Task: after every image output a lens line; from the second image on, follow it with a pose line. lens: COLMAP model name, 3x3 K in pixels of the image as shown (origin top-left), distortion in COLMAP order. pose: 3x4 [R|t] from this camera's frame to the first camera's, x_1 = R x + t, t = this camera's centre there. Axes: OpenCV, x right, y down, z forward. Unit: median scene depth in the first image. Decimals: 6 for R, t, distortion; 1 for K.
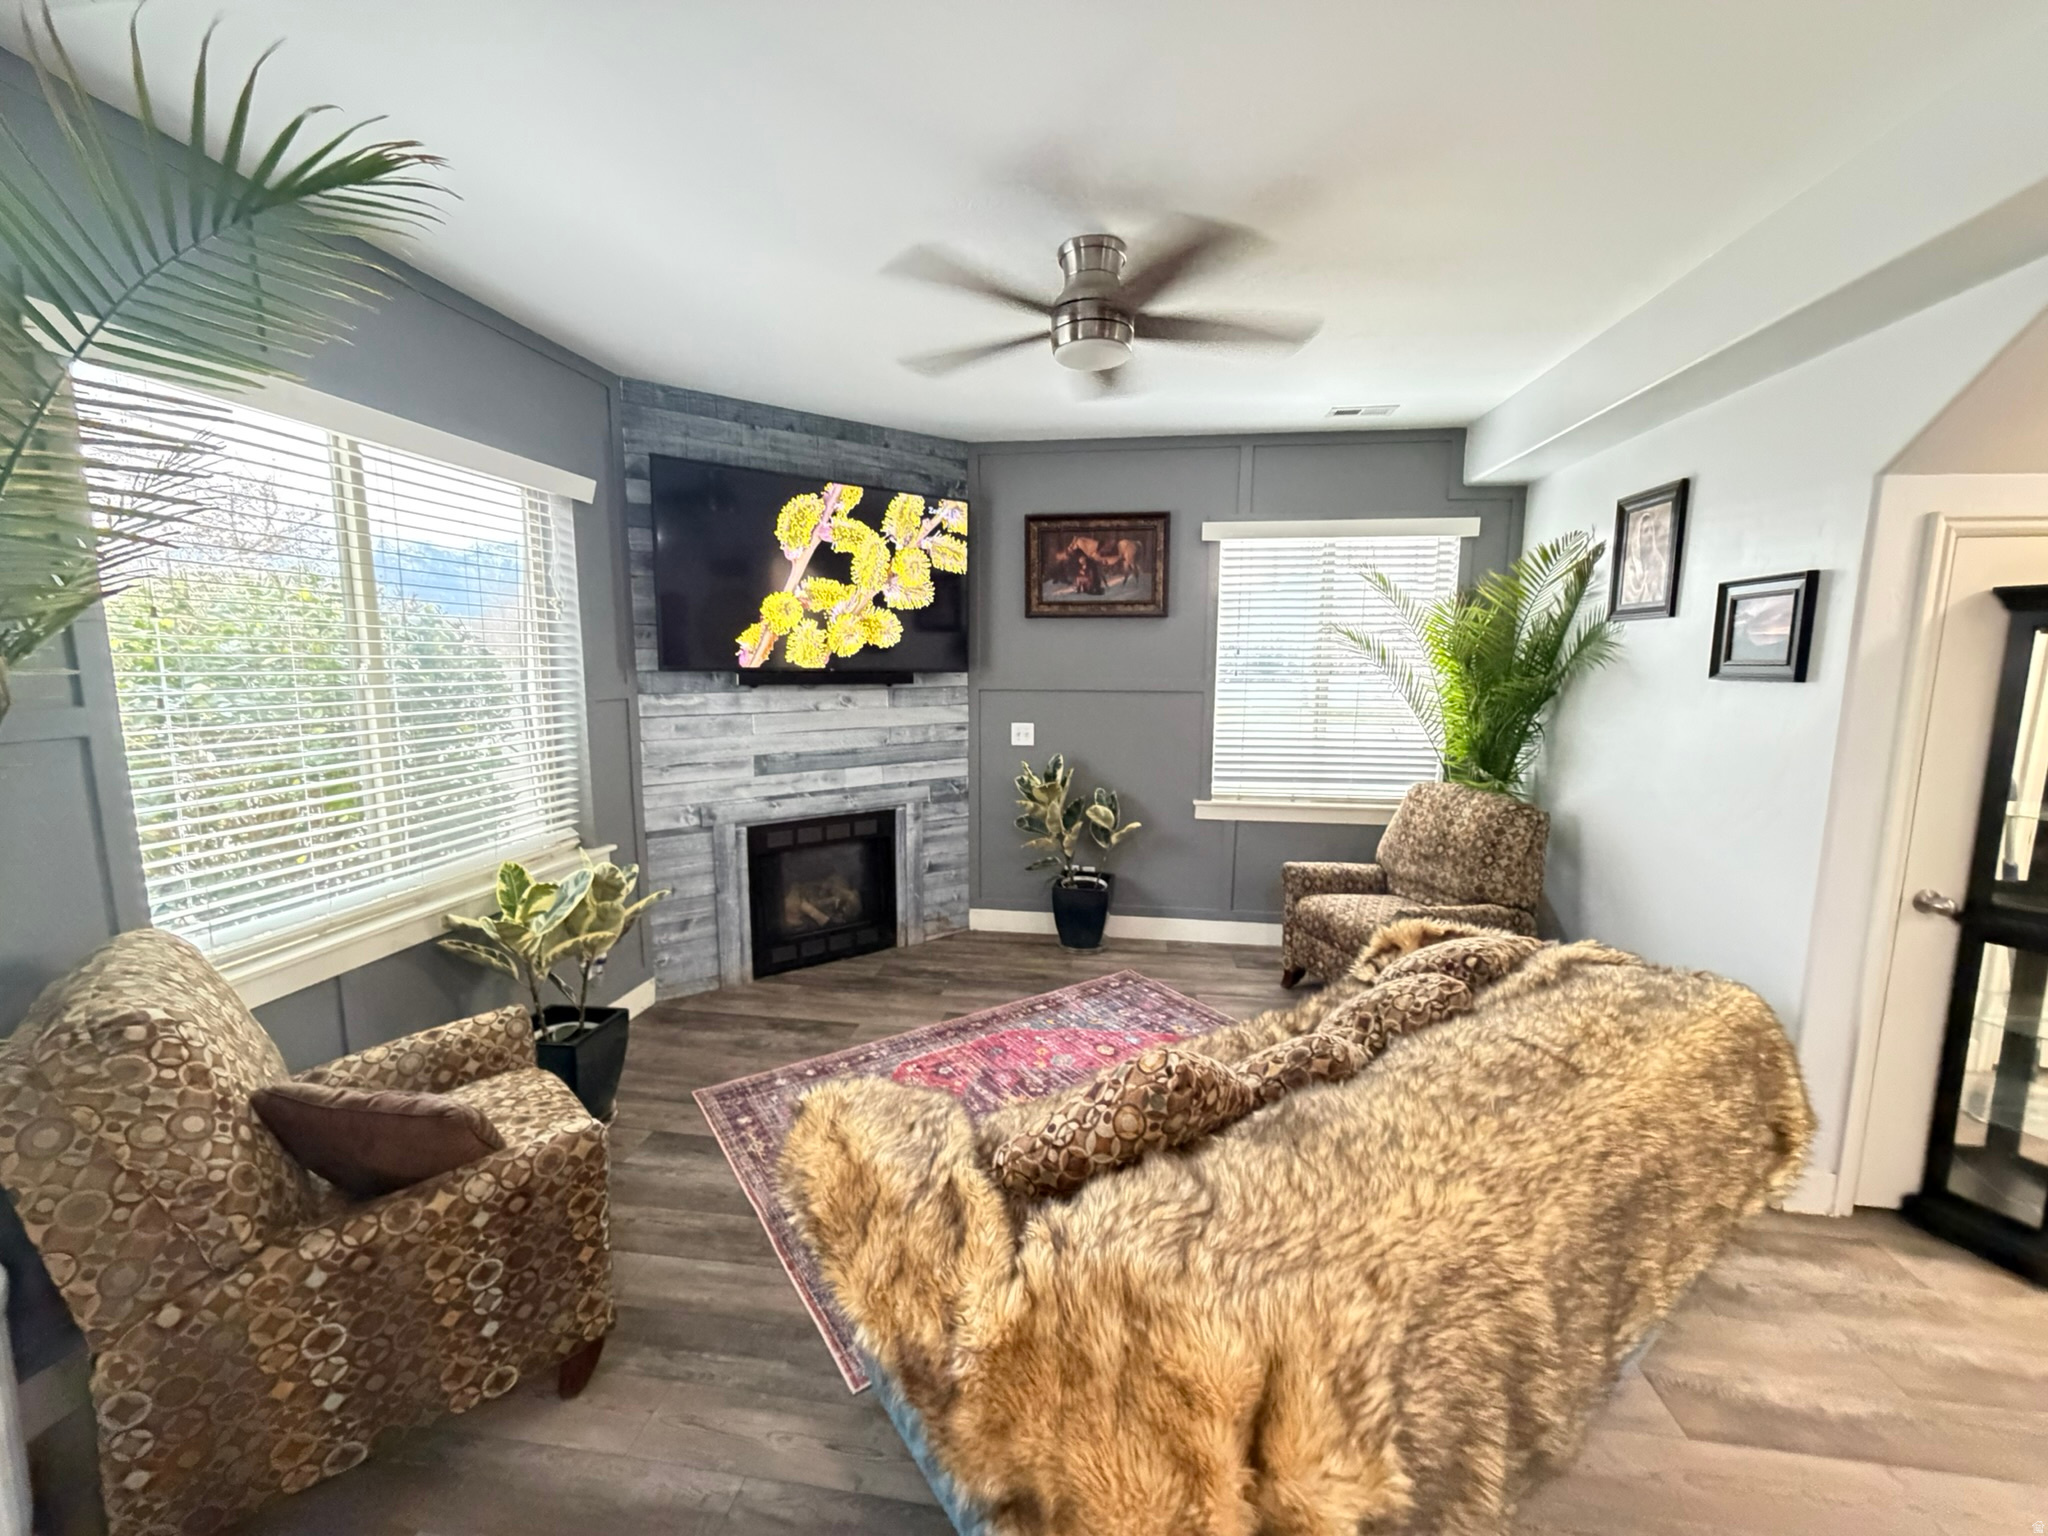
lens RADIAL K [[817.3, 0, 1025.2], [0, 817.3, 768.9], [0, 0, 1]] dist [-0.000791, -0.000082]
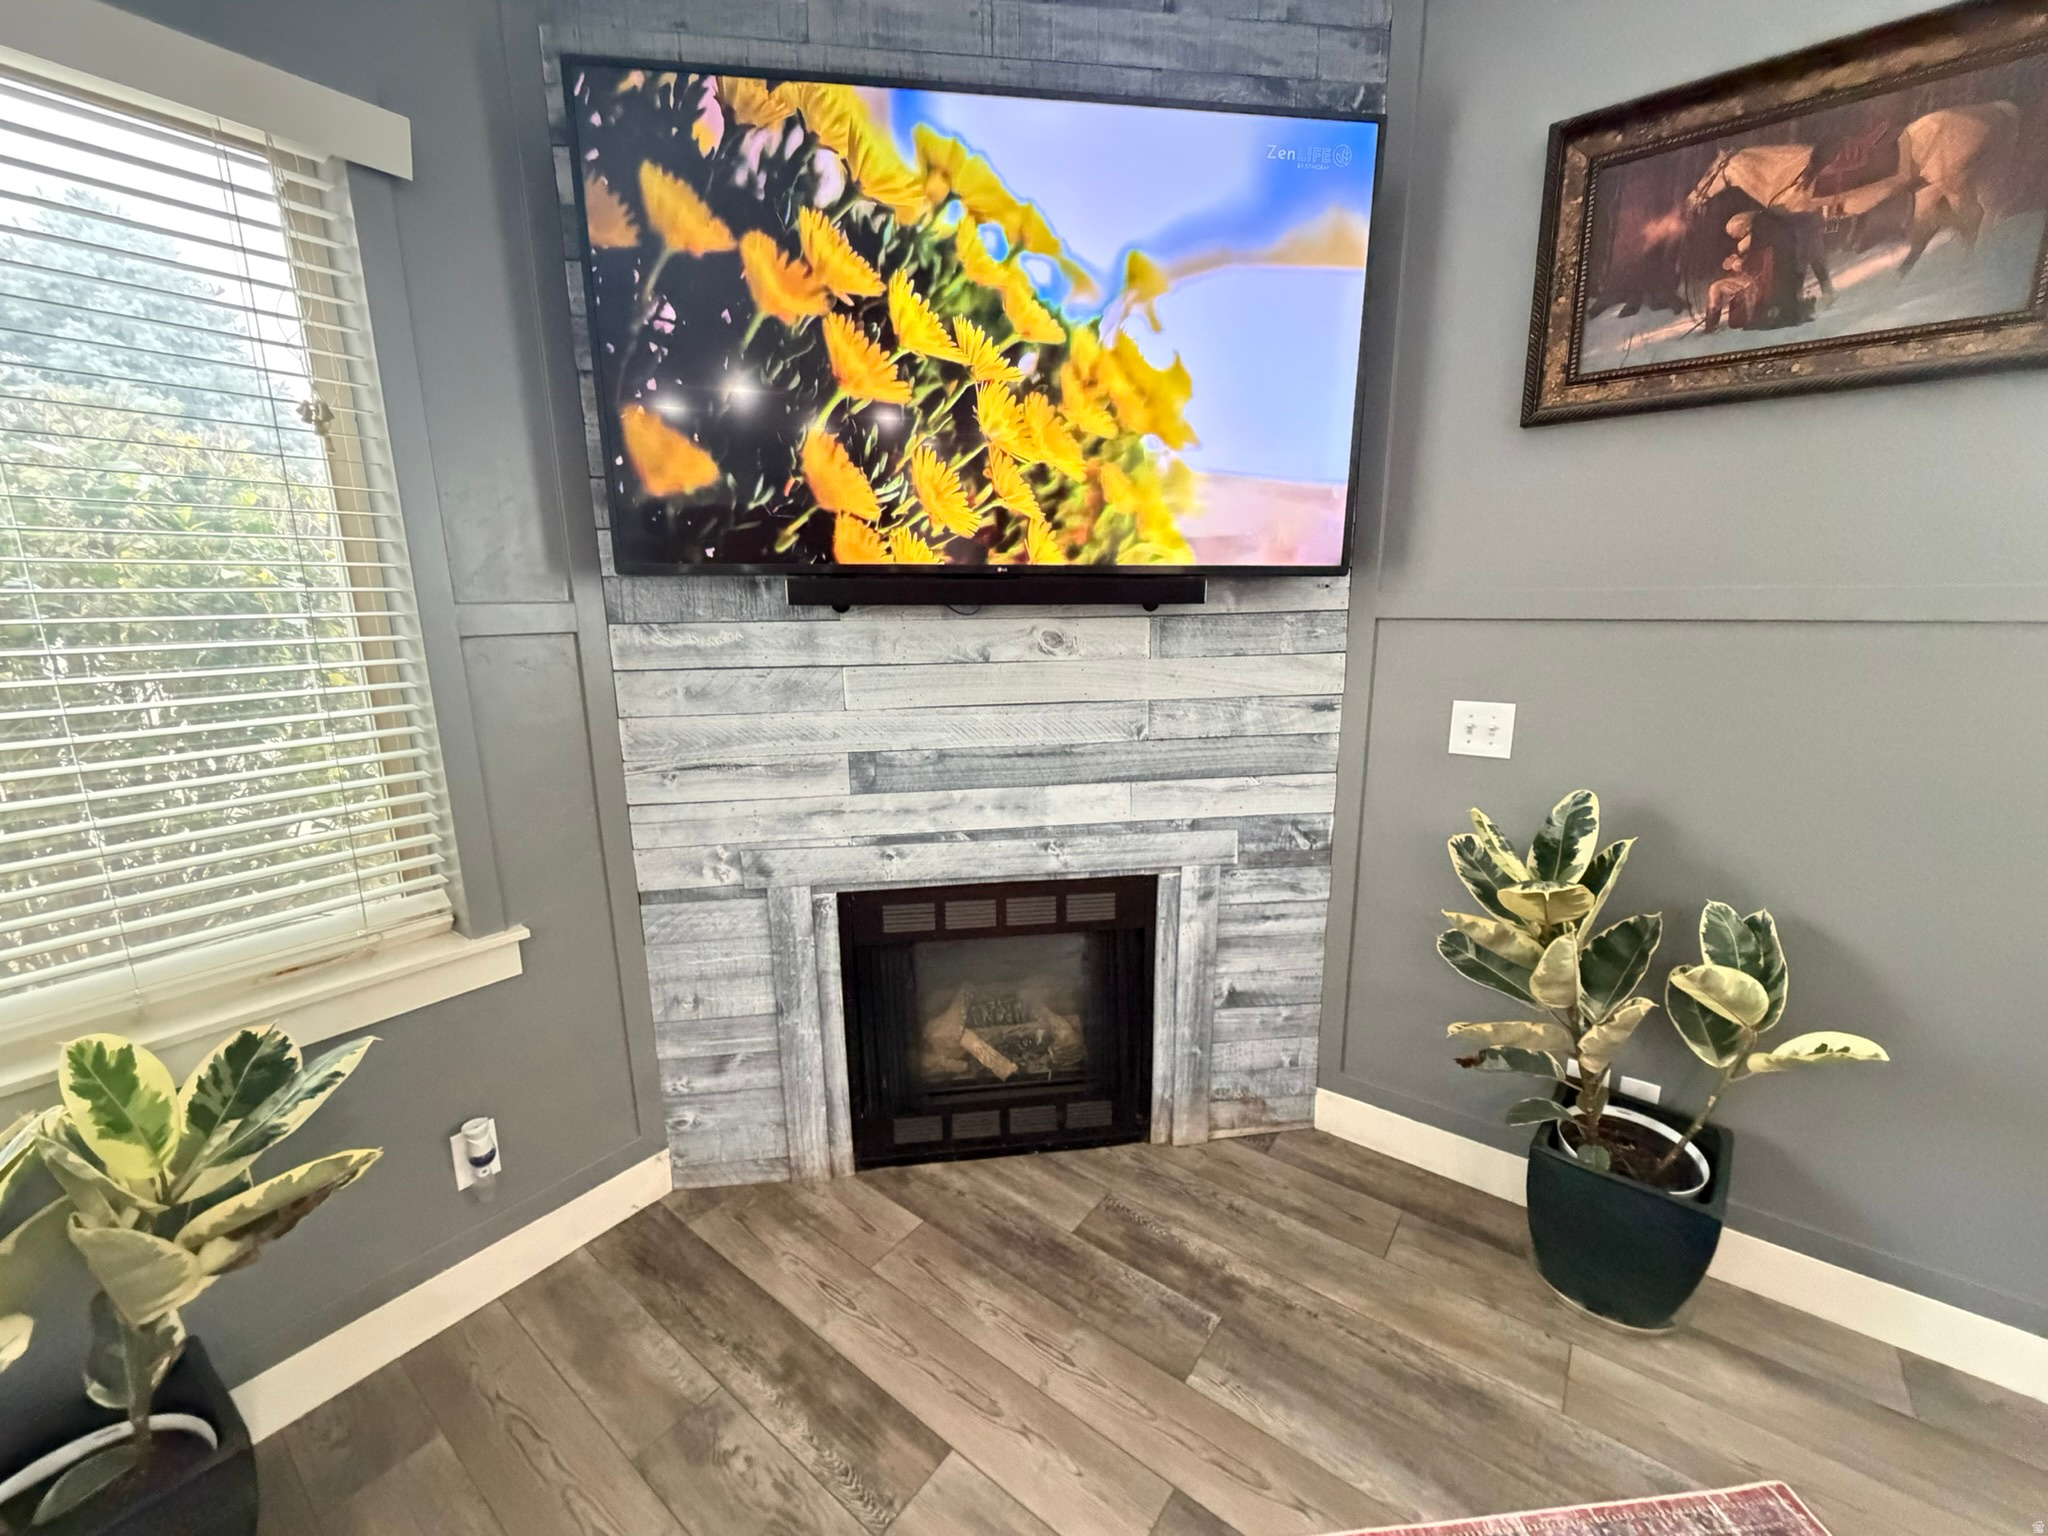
lens RADIAL K [[814.3, 0, 1028.4], [0, 814.3, 770.1], [0, 0, 1]] dist [0.000383, -0.000331]
pose [[0.873921, 0.087793, -0.478074, -0.005255], [-0.051120, 0.994699, 0.089217, -0.051580], [0.483373, -0.053529, 0.873777, 0.588594]]
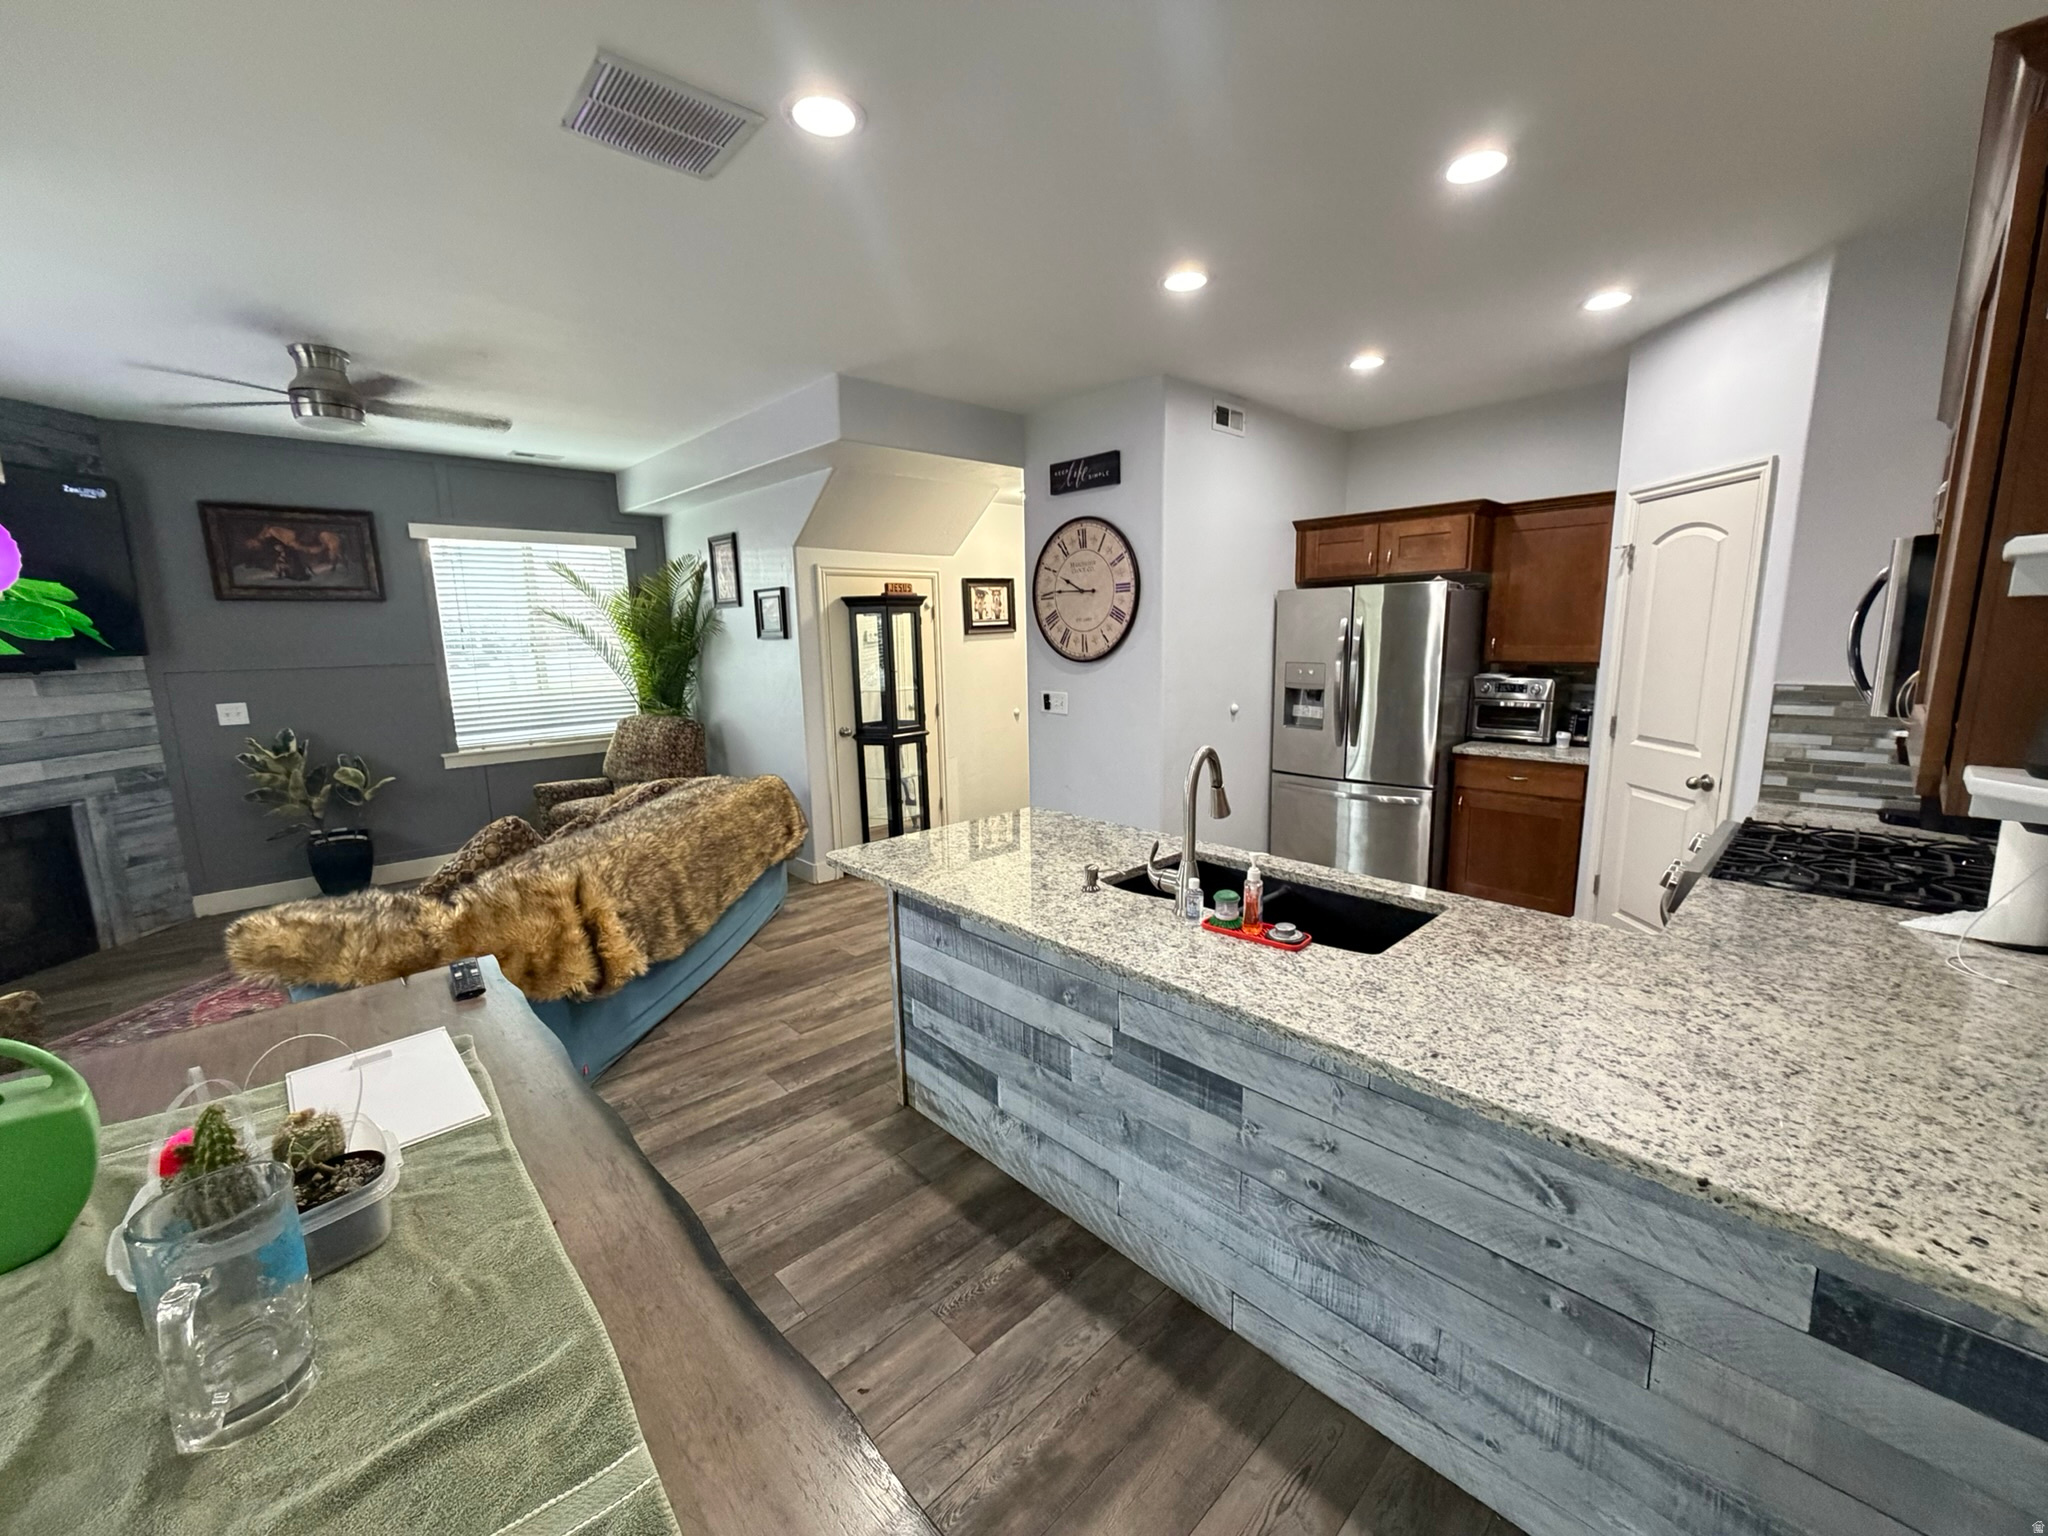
lens RADIAL K [[814.3, 0, 1028.4], [0, 814.3, 770.1], [0, 0, 1]] dist [0.000383, -0.000331]
pose [[0.623614, -0.151565, 0.766899, -0.193815], [0.126451, 0.987663, 0.092370, 0.065486], [-0.771438, 0.039372, 0.635086, -0.467833]]
